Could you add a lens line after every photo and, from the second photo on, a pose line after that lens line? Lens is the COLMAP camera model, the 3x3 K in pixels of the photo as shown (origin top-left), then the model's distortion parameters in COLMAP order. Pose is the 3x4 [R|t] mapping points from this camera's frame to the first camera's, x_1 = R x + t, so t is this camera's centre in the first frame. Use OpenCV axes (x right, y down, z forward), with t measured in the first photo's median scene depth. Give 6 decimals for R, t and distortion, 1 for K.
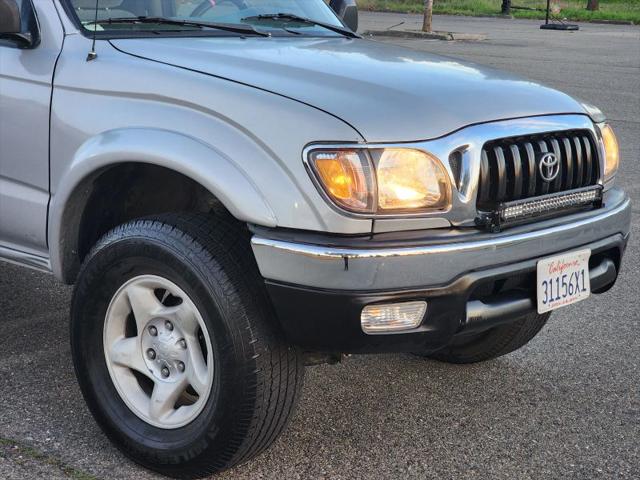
lens RADIAL K [[1182.6, 0, 320.0], [0, 1182.6, 240.0], [0, 0, 1]] dist [-0.151362, 1.851765]
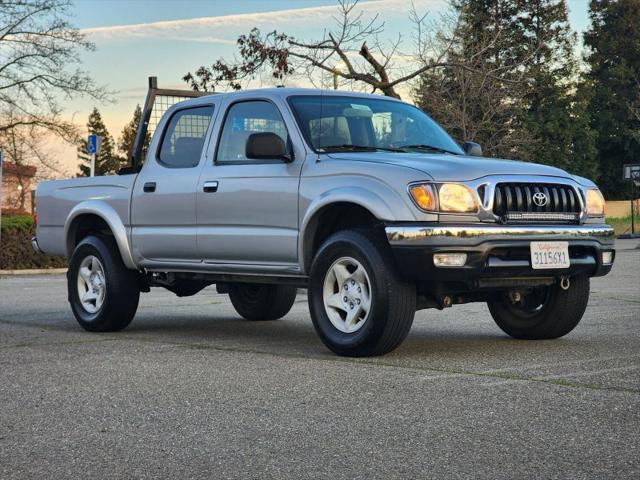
lens RADIAL K [[1303.3, 0, 320.0], [0, 1303.3, 240.0], [0, 0, 1]] dist [-0.104148, -0.044982]
pose [[0.971611, -0.047416, -0.231786, 0.353053], [-0.000657, 0.979166, -0.203061, 0.470506], [0.236585, 0.197449, 0.951337, -1.213066]]
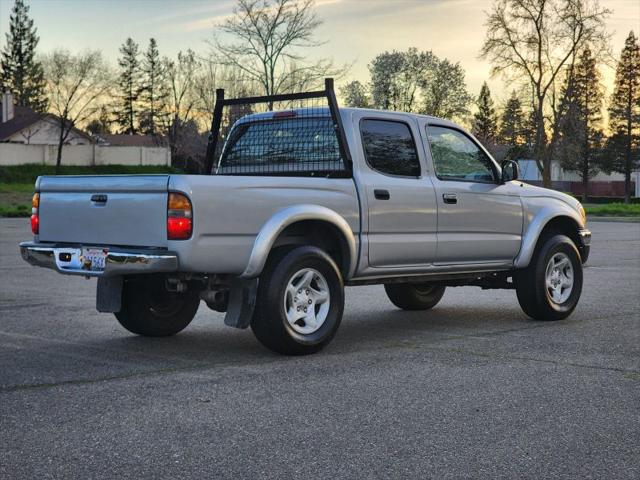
lens RADIAL K [[1182.6, 0, 320.0], [0, 1182.6, 240.0], [0, 0, 1]] dist [-0.151362, 1.851765]
pose [[0.086932, -0.067513, 0.993924, -3.295913], [0.207738, 0.976996, 0.048194, -0.284297], [-0.974314, 0.202286, 0.098957, 1.305582]]
